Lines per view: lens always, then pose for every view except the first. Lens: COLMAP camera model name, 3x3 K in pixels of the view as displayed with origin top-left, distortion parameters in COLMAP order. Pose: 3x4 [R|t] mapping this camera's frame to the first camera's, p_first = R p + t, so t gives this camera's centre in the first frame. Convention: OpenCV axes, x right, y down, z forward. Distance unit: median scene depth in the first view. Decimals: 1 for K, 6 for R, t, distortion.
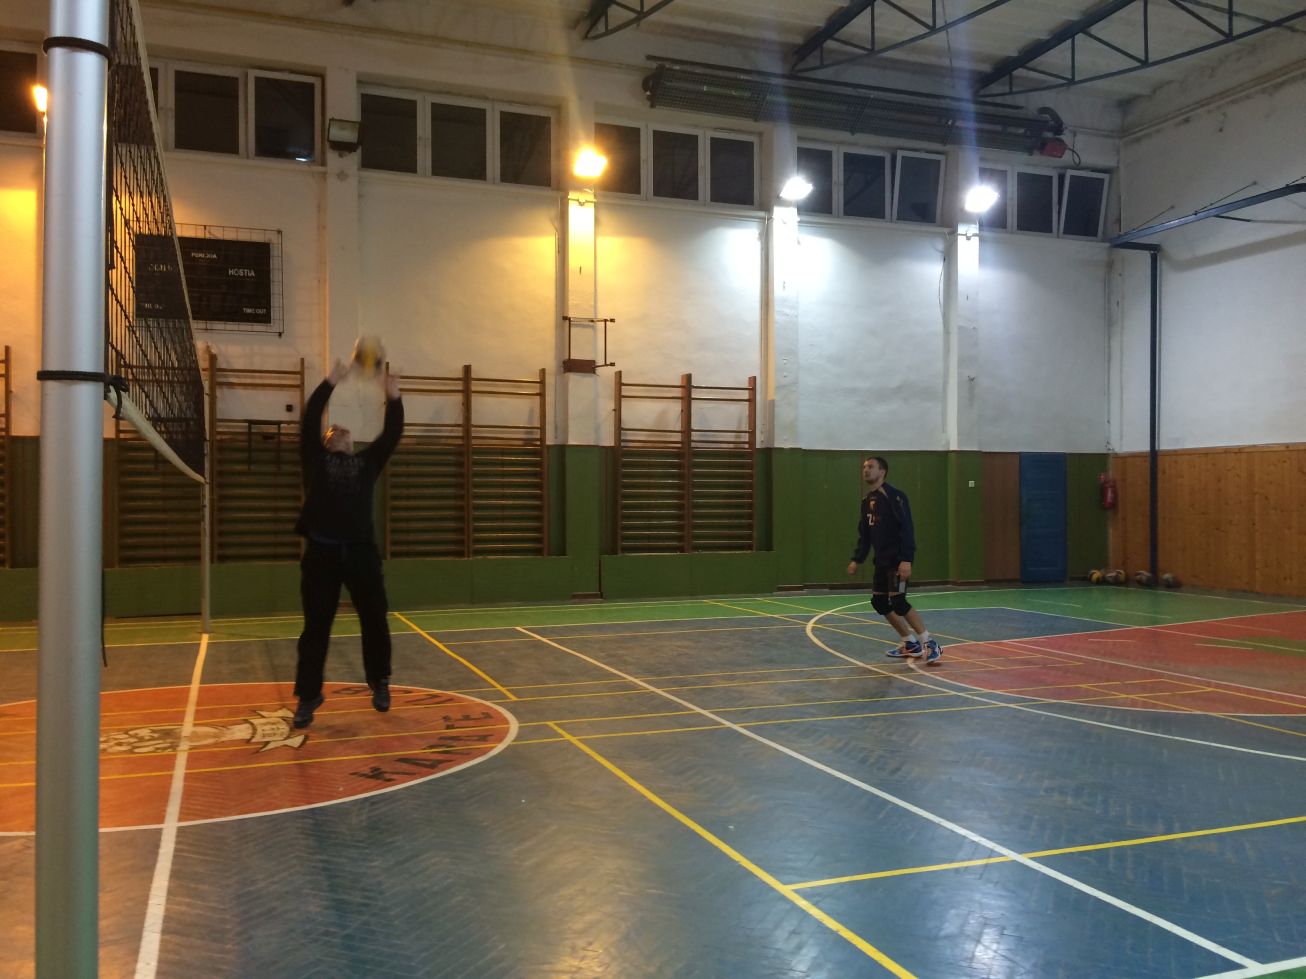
lens RADIAL K [[1118.9, 0, 647.6], [0, 1118.9, 487.7], [0, 0, 1]] dist [0.082023, -0.120026]
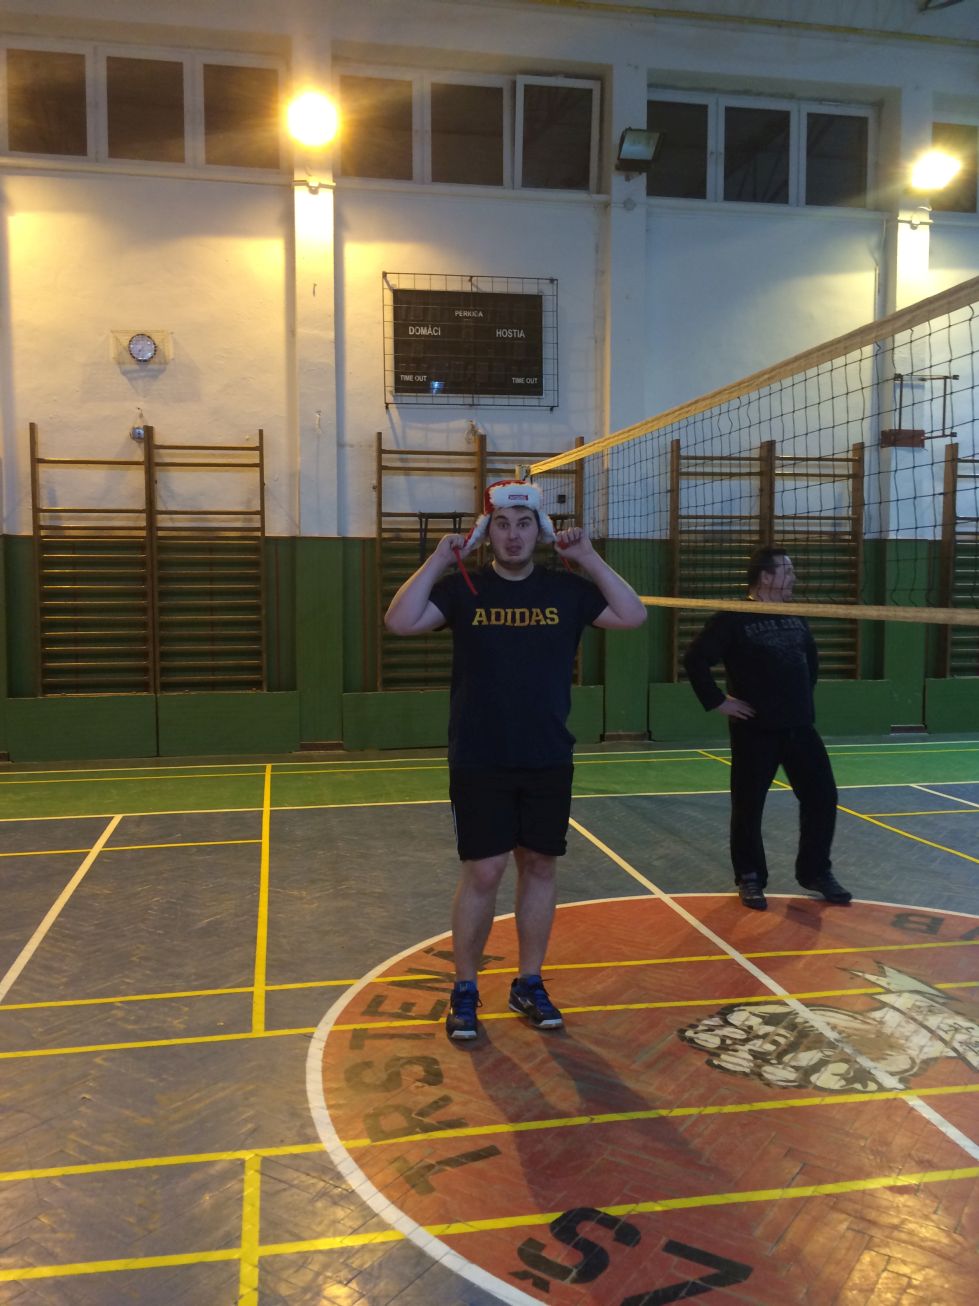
lens RADIAL K [[1115.2, 0, 487.3], [0, 1115.2, 649.5], [0, 0, 1]] dist [0.079312, -0.117911]
pose [[0.986029, 0.009577, -0.166298, -0.216394], [0.001972, 0.997605, 0.069146, -0.015987], [0.166562, -0.068508, 0.983648, 0.164294]]
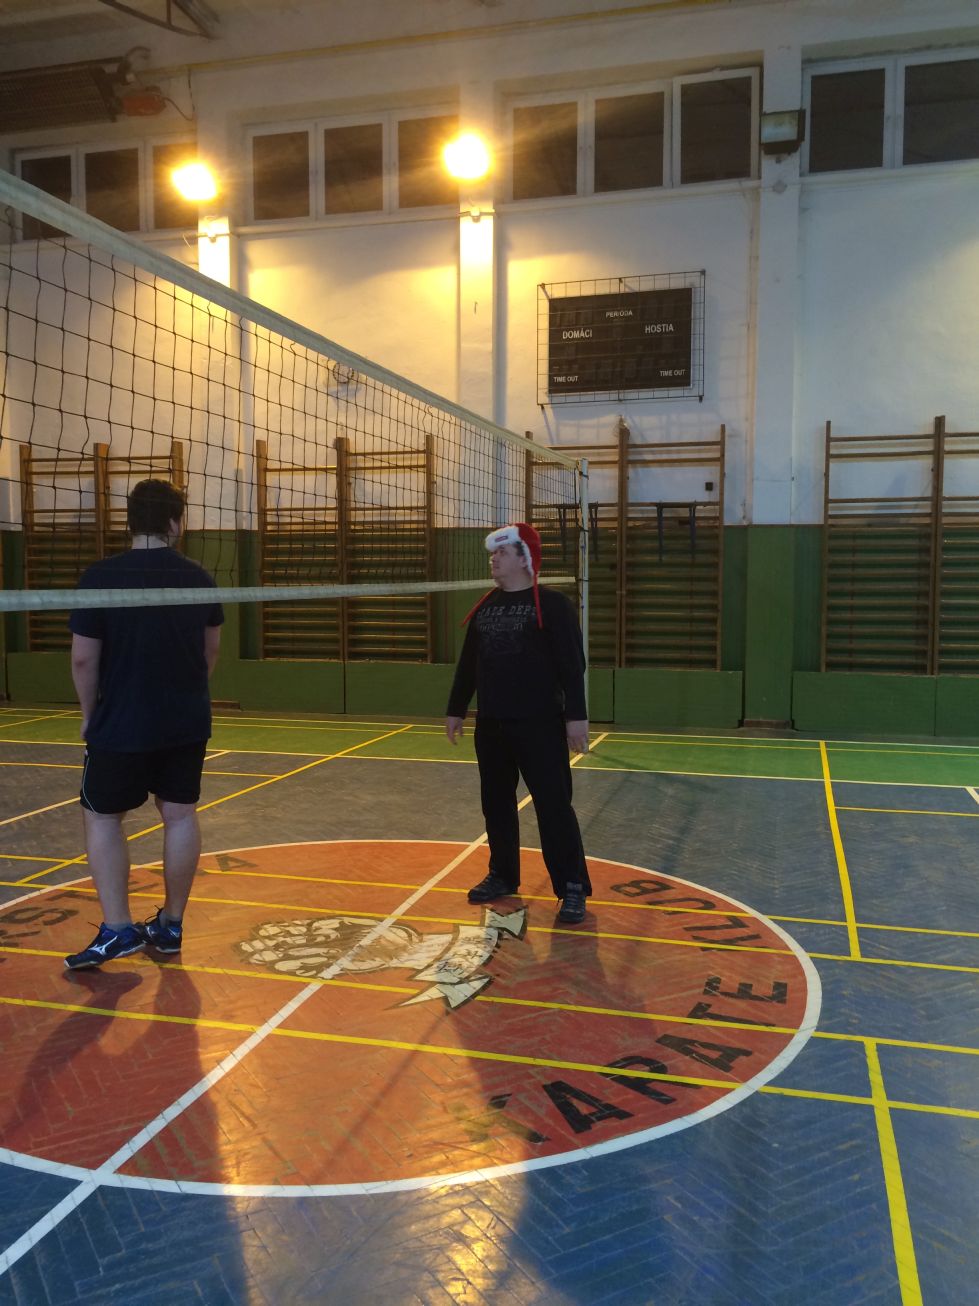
lens RADIAL K [[1117.0, 0, 487.9], [0, 1117.0, 648.4], [0, 0, 1]] dist [0.086590, -0.117974]
pose [[0.813172, 0.043375, -0.580405, 0.035657], [0.002611, 0.996937, 0.078162, -0.014913], [0.582017, -0.065074, 0.810568, 0.201099]]
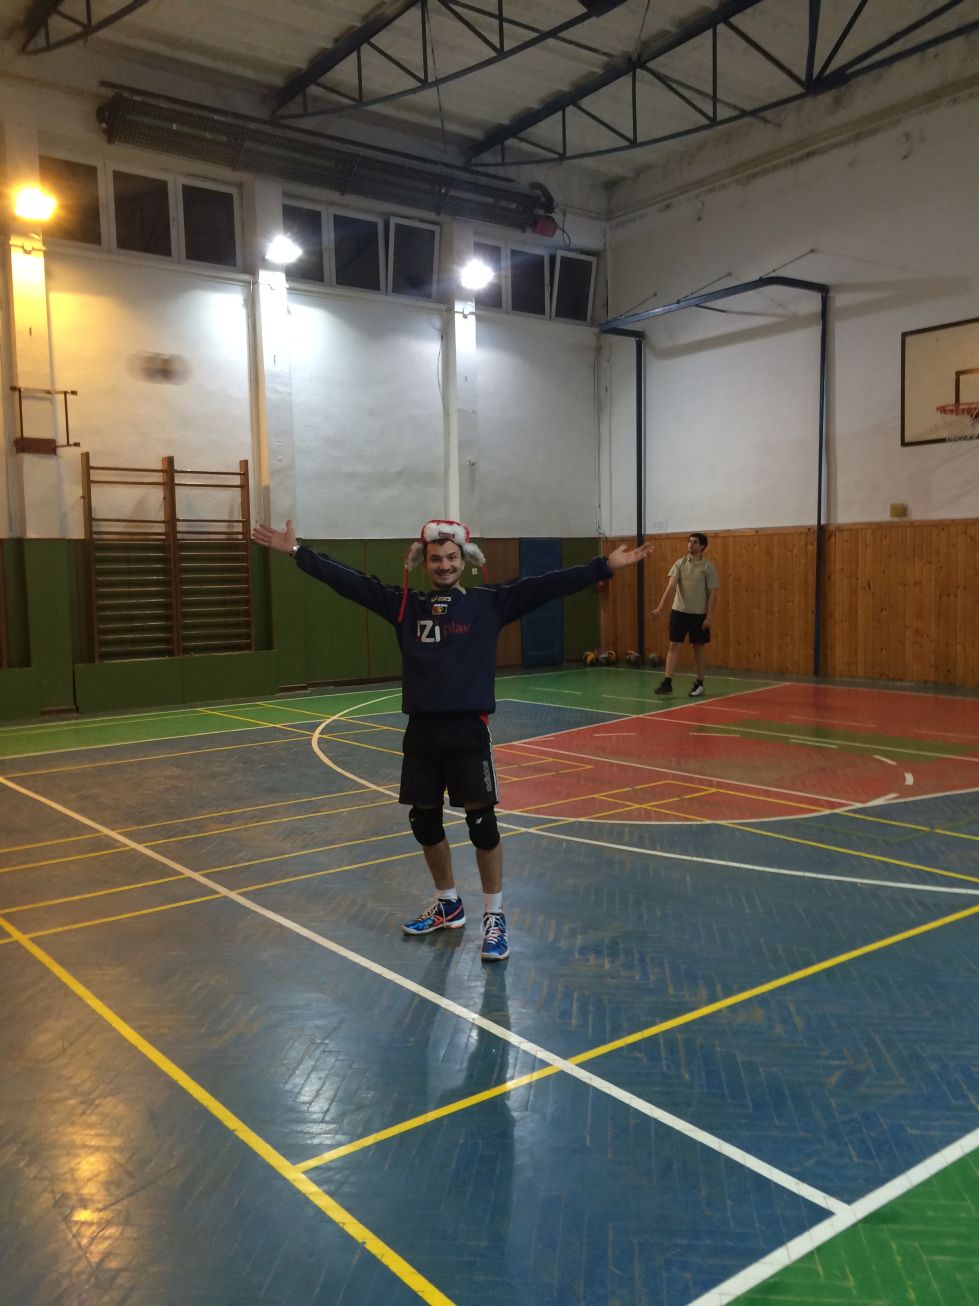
lens RADIAL K [[1117.0, 0, 487.9], [0, 1117.0, 648.4], [0, 0, 1]] dist [0.086590, -0.117974]
pose [[0.955147, -0.043154, 0.292970, 0.009425], [0.020068, 0.996483, 0.081355, -0.017578], [-0.295450, -0.071827, 0.952654, 0.062890]]
